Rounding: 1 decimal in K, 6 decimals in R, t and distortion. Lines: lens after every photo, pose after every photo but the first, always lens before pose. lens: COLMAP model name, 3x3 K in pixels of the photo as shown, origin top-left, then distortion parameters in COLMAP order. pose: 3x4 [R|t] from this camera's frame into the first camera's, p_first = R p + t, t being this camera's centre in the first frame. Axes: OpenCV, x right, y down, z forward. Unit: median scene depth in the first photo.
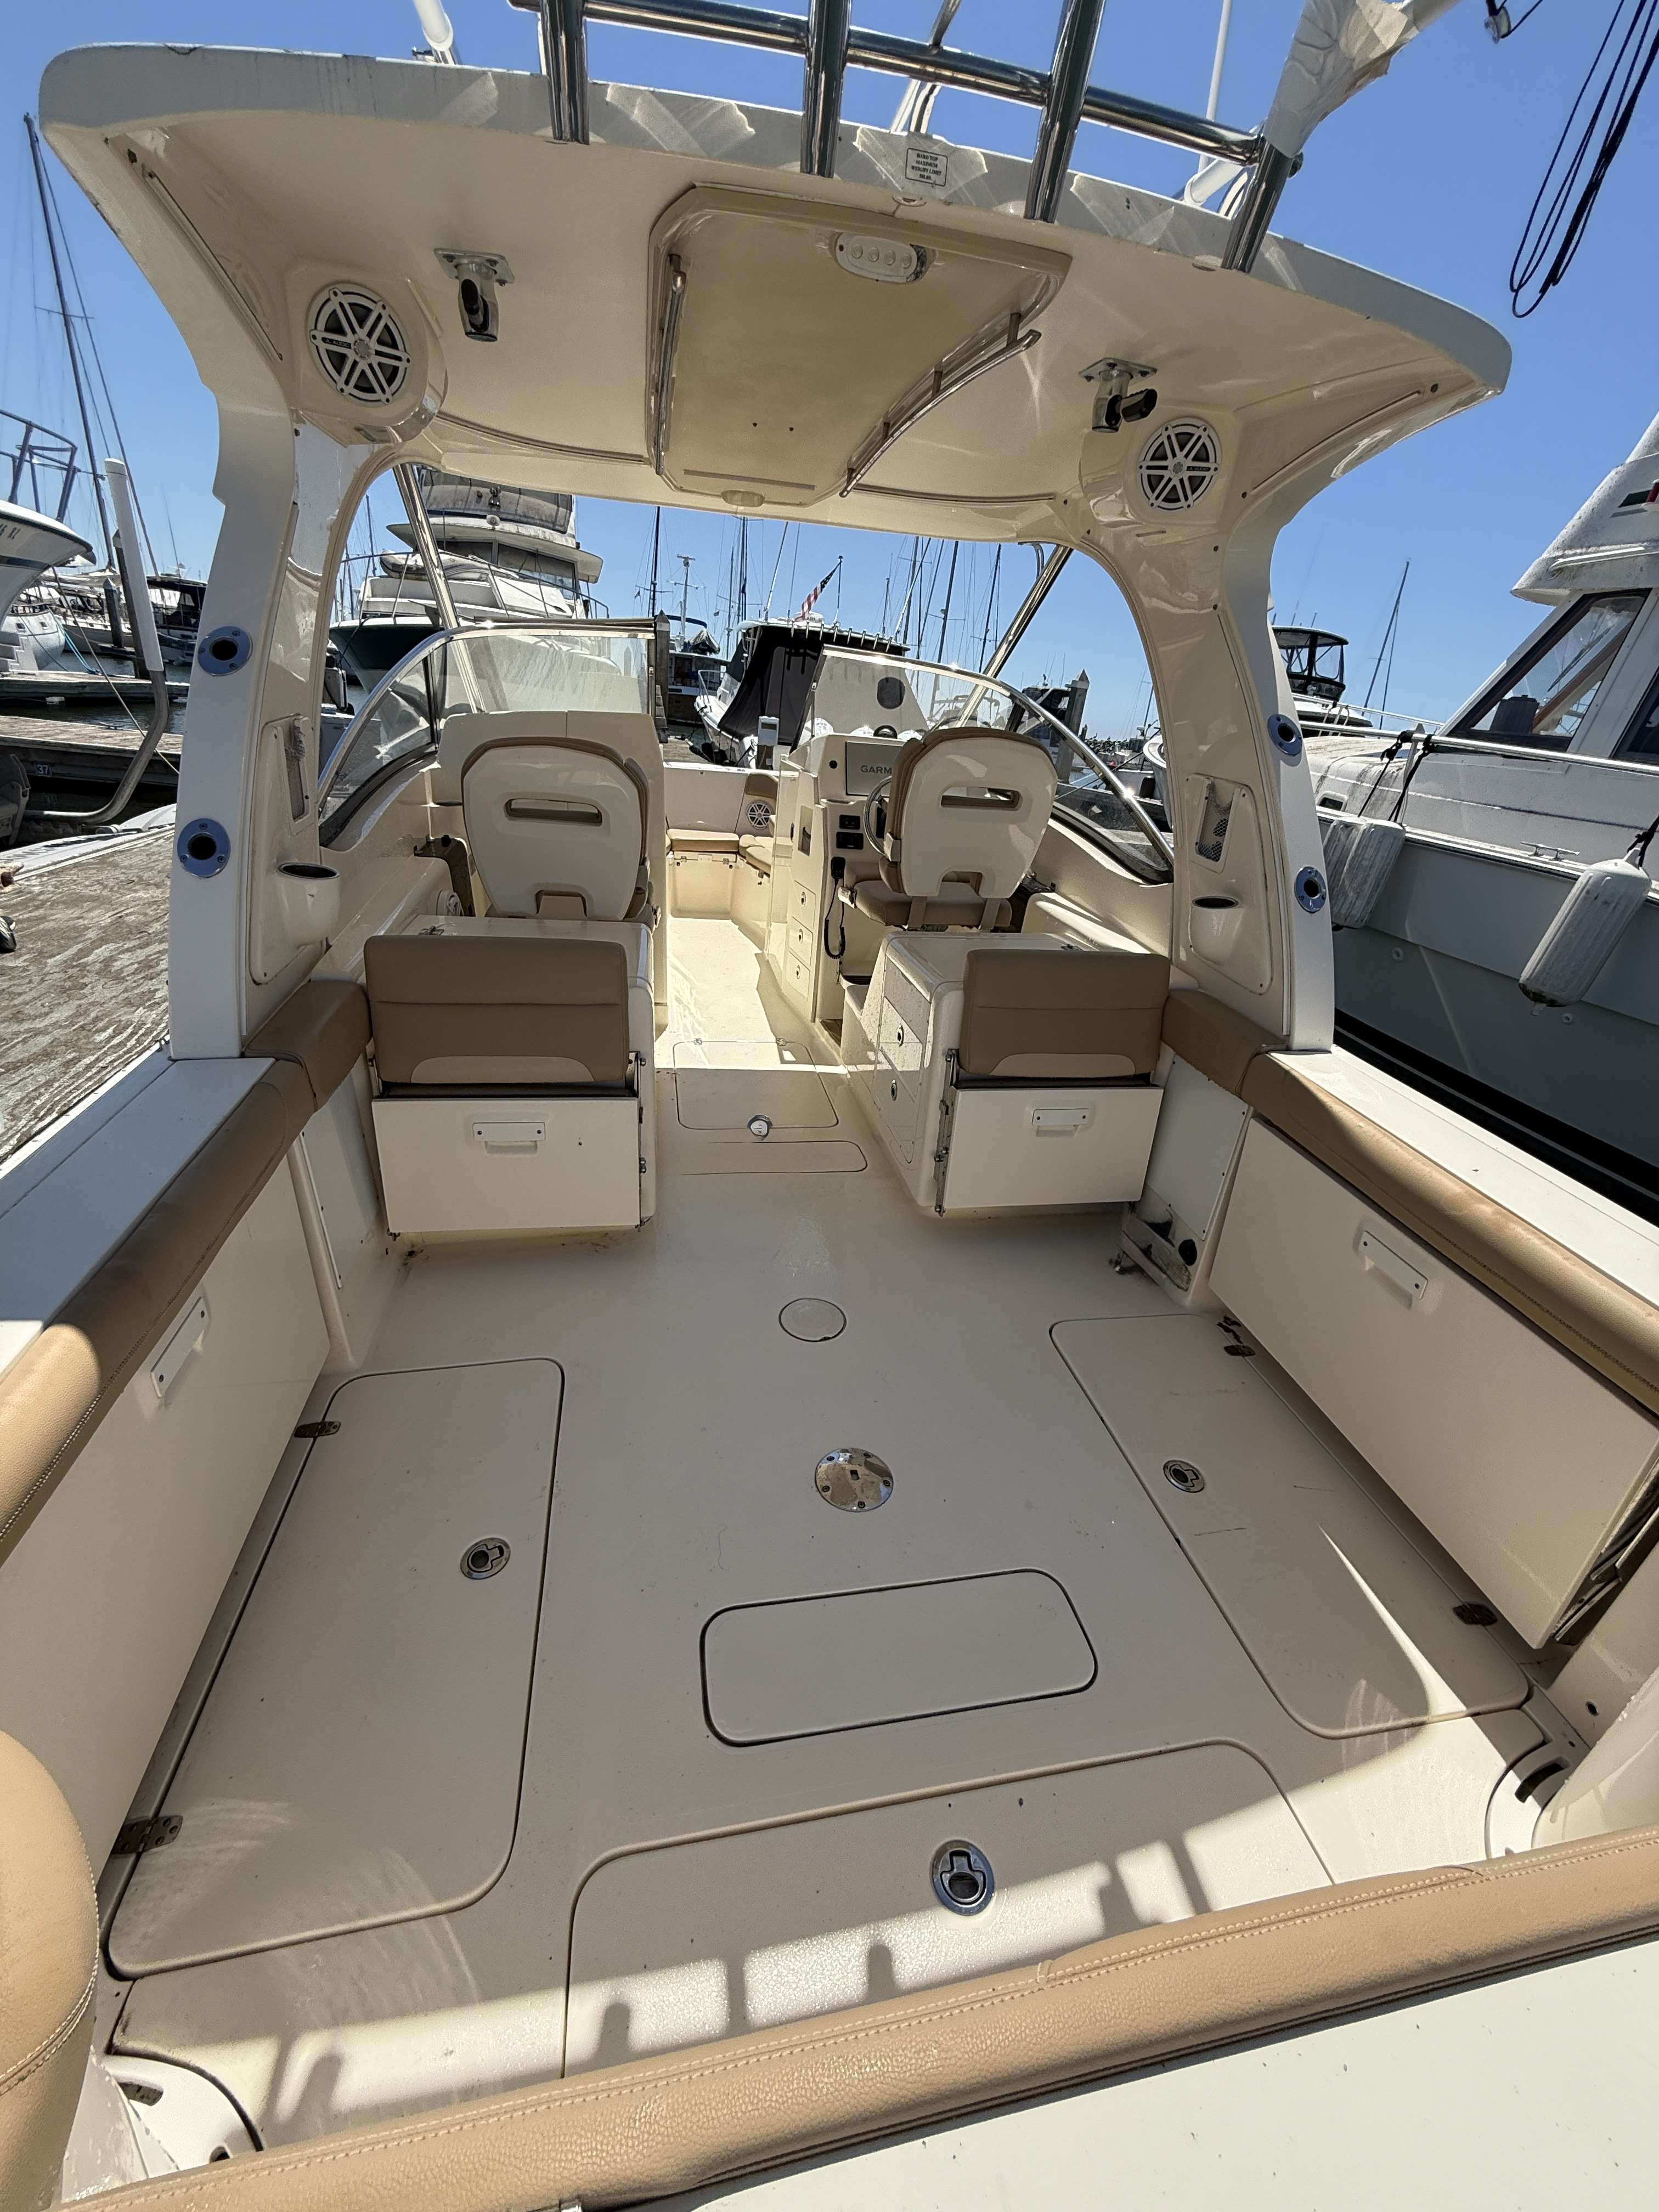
lens RADIAL K [[884.8, 0, 848.2], [0, 884.8, 1117.3], [0, 0, 1]] dist [0.001364, -0.000314]
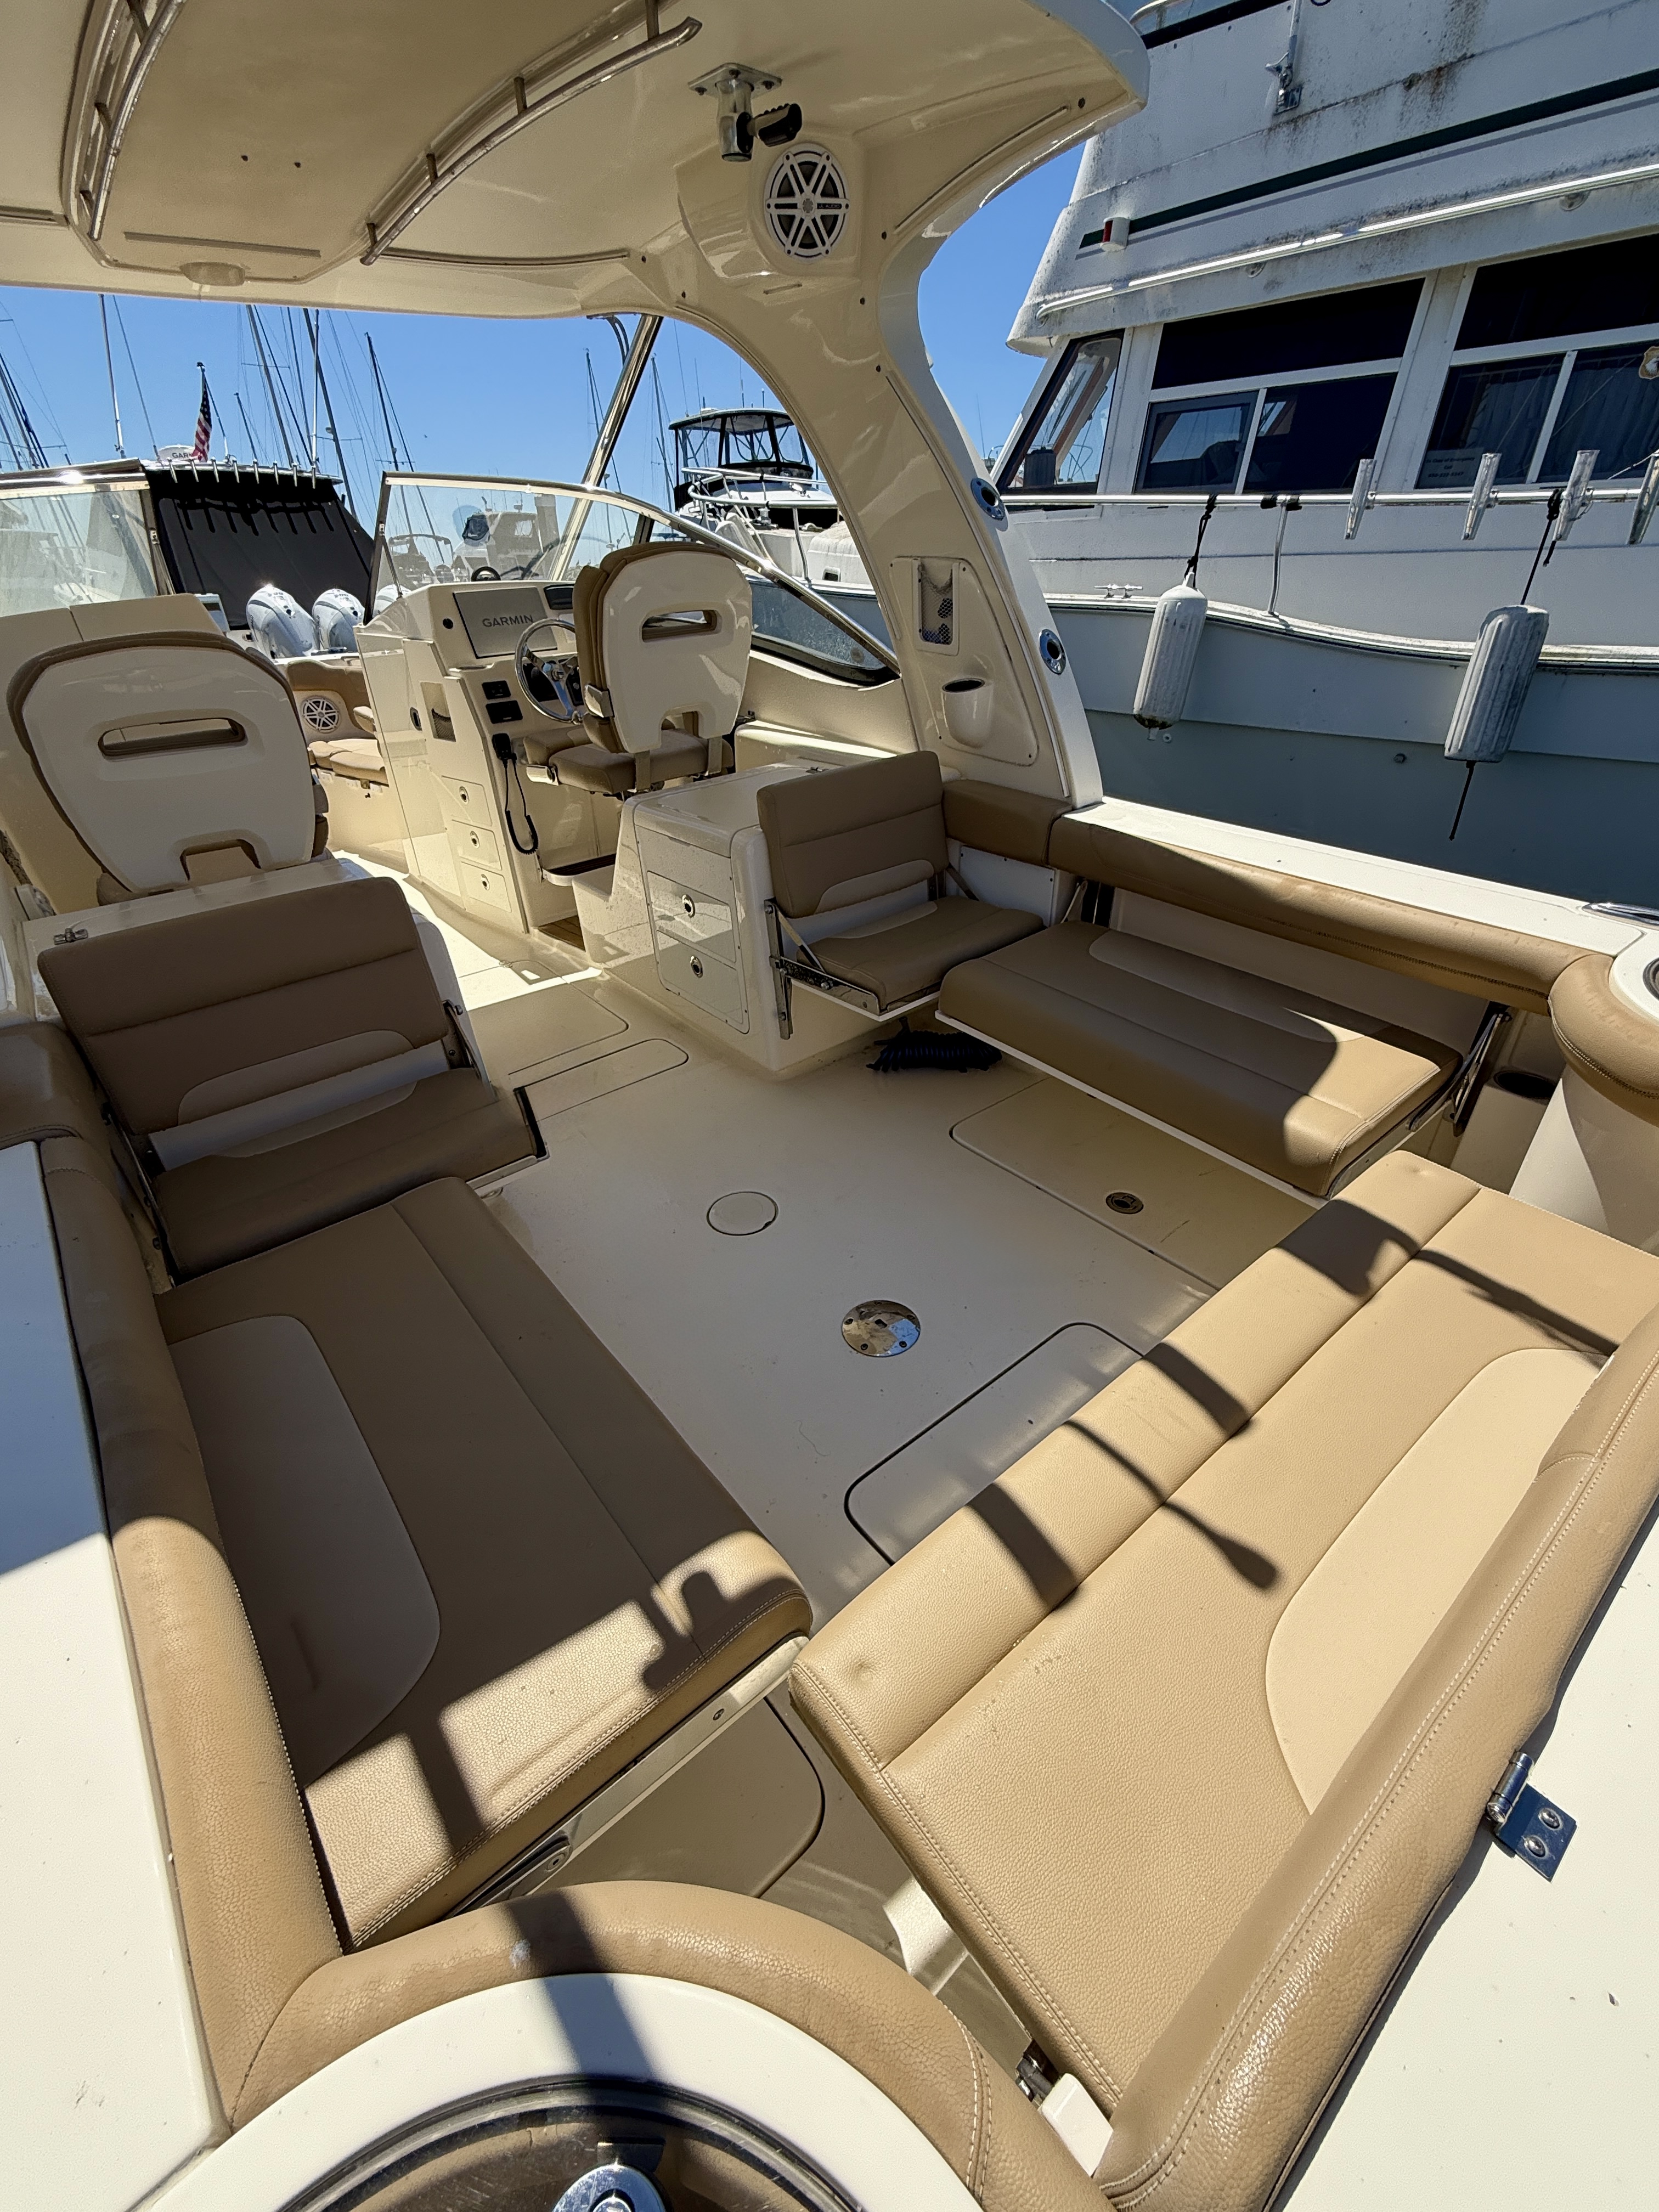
lens RADIAL K [[909.7, 0, 840.5], [0, 909.7, 1111.3], [0, 0, 1]] dist [-0.001161, -0.000915]
pose [[0.864776, -0.364170, 0.345750, -0.154611], [0.313702, 0.929425, 0.194321, -0.022494], [-0.392114, -0.059582, 0.917985, 0.043484]]
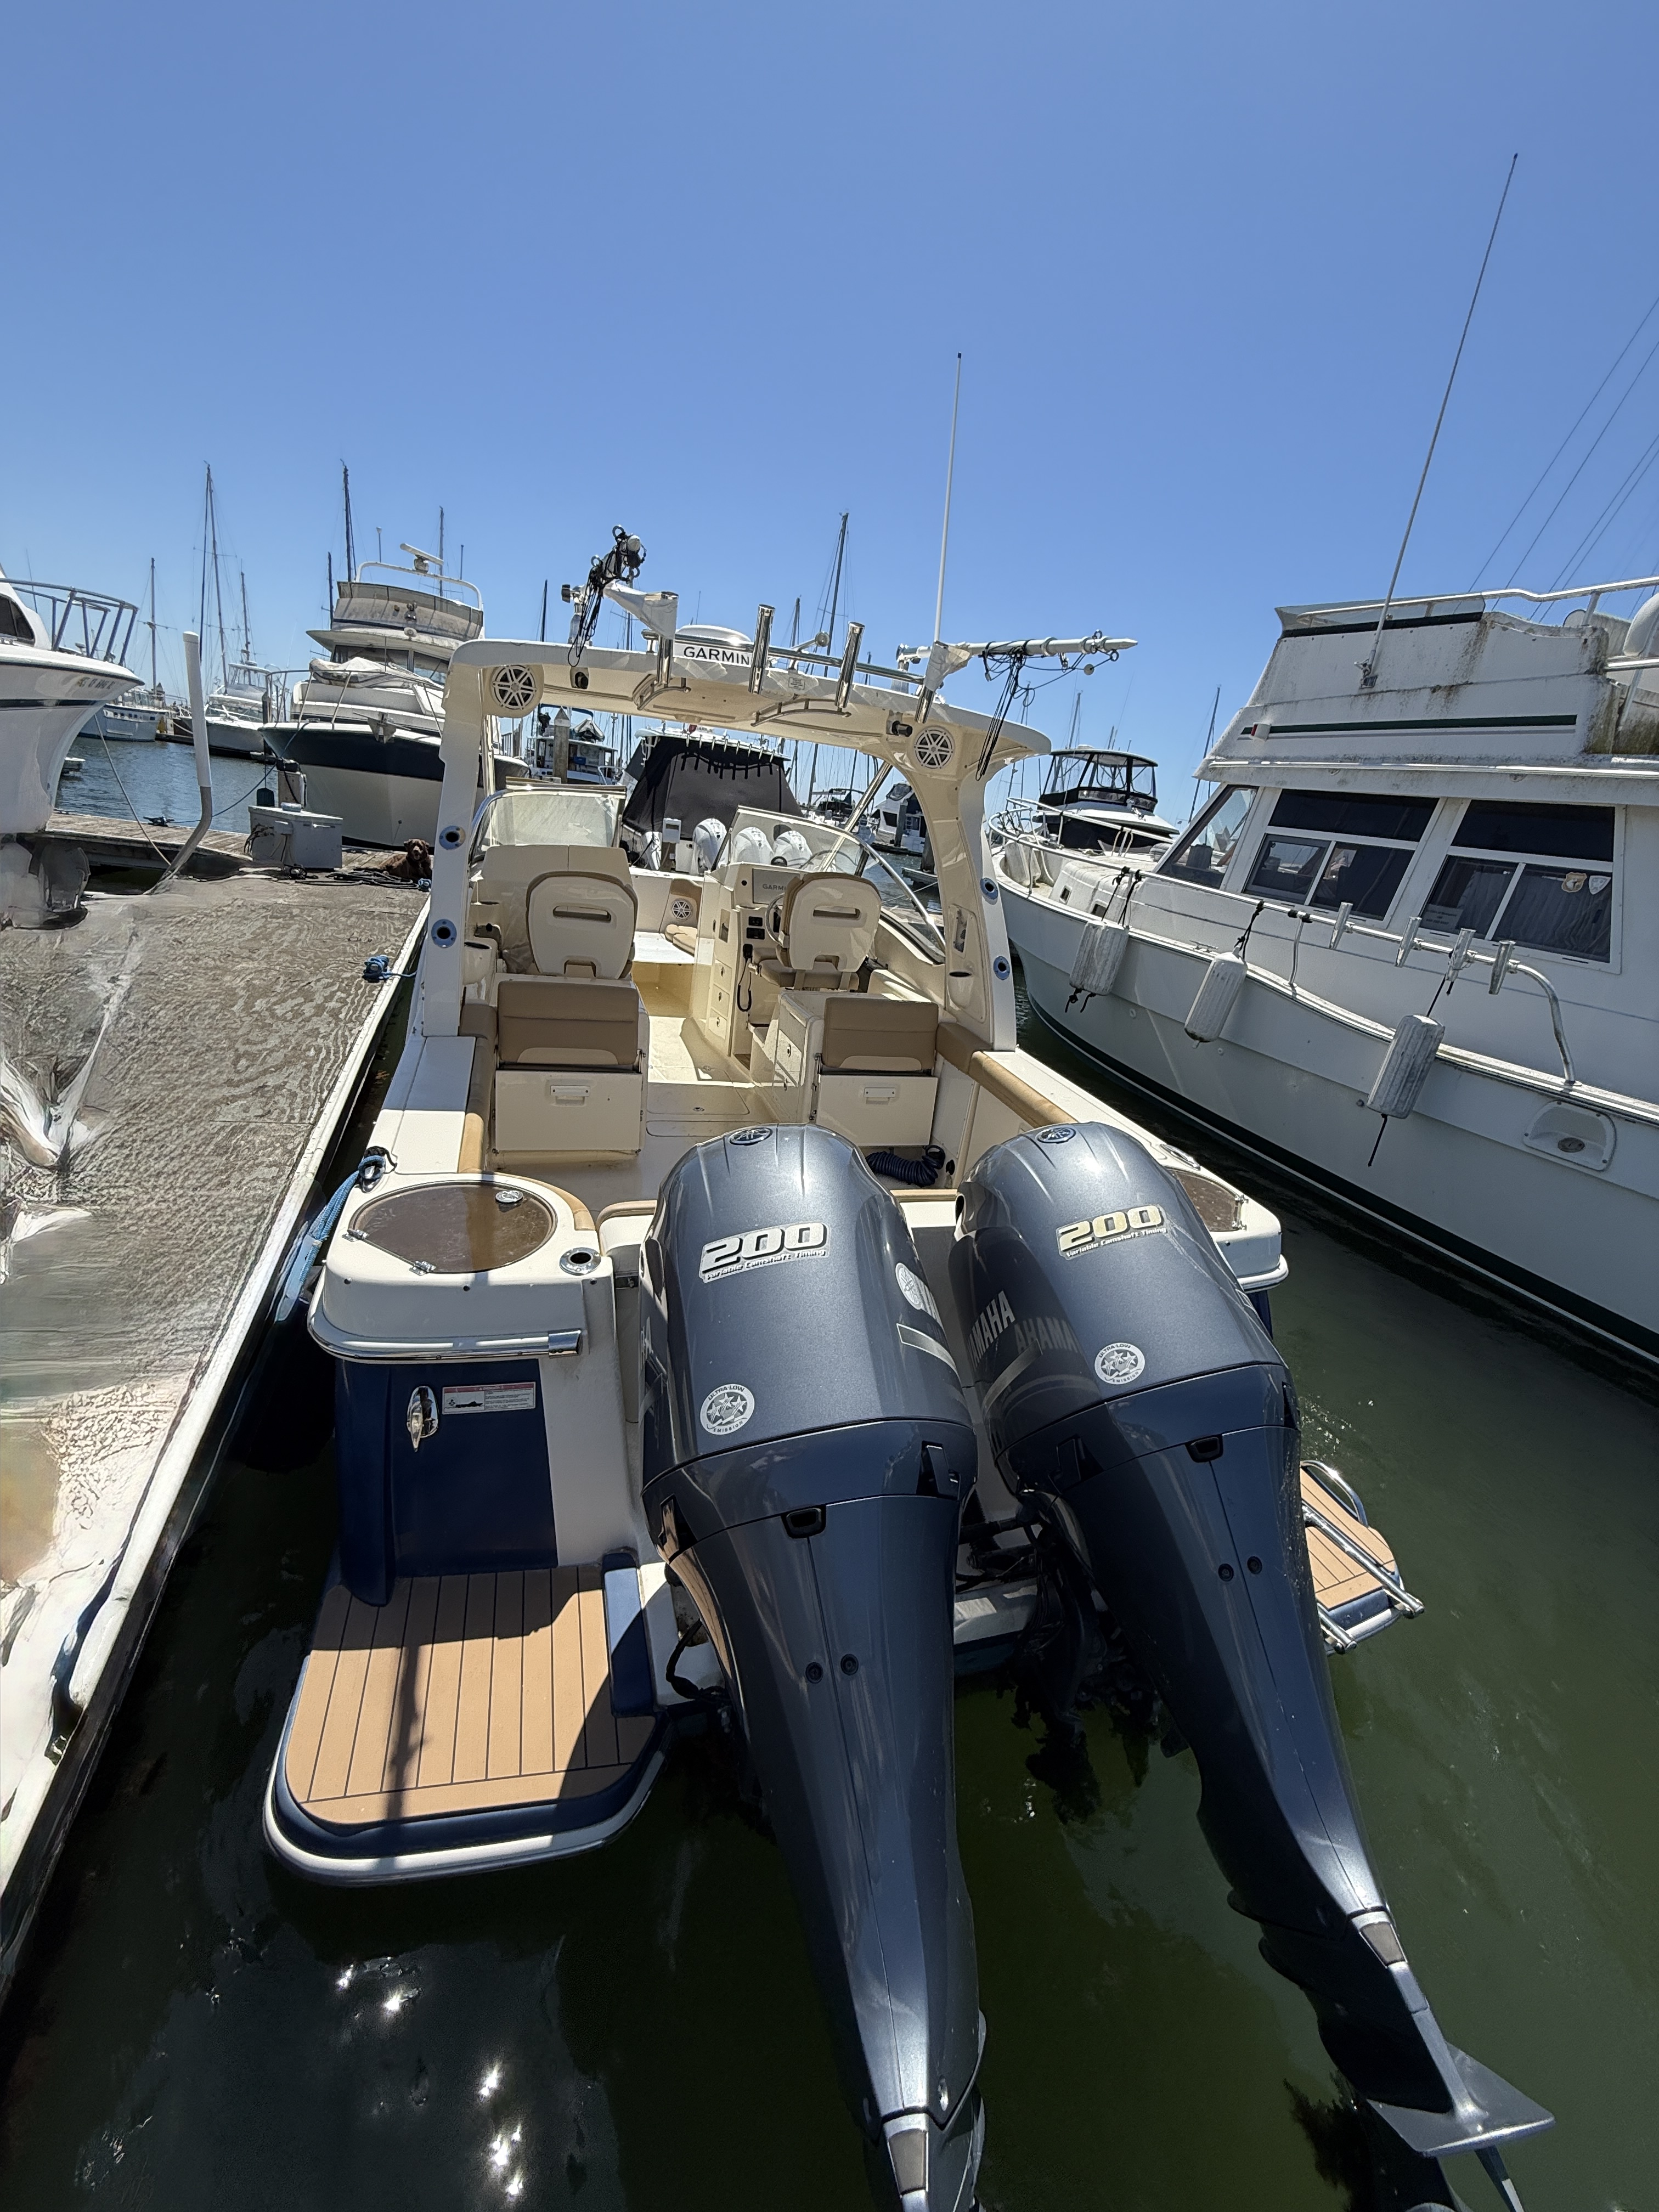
lens RADIAL K [[884.8, 0, 848.2], [0, 884.8, 1117.3], [0, 0, 1]] dist [0.001364, -0.000314]
pose [[0.991579, -0.012043, 0.128944, -0.041242], [0.022423, 0.996594, -0.079355, 0.115618], [-0.127549, 0.081578, 0.988472, -0.462187]]
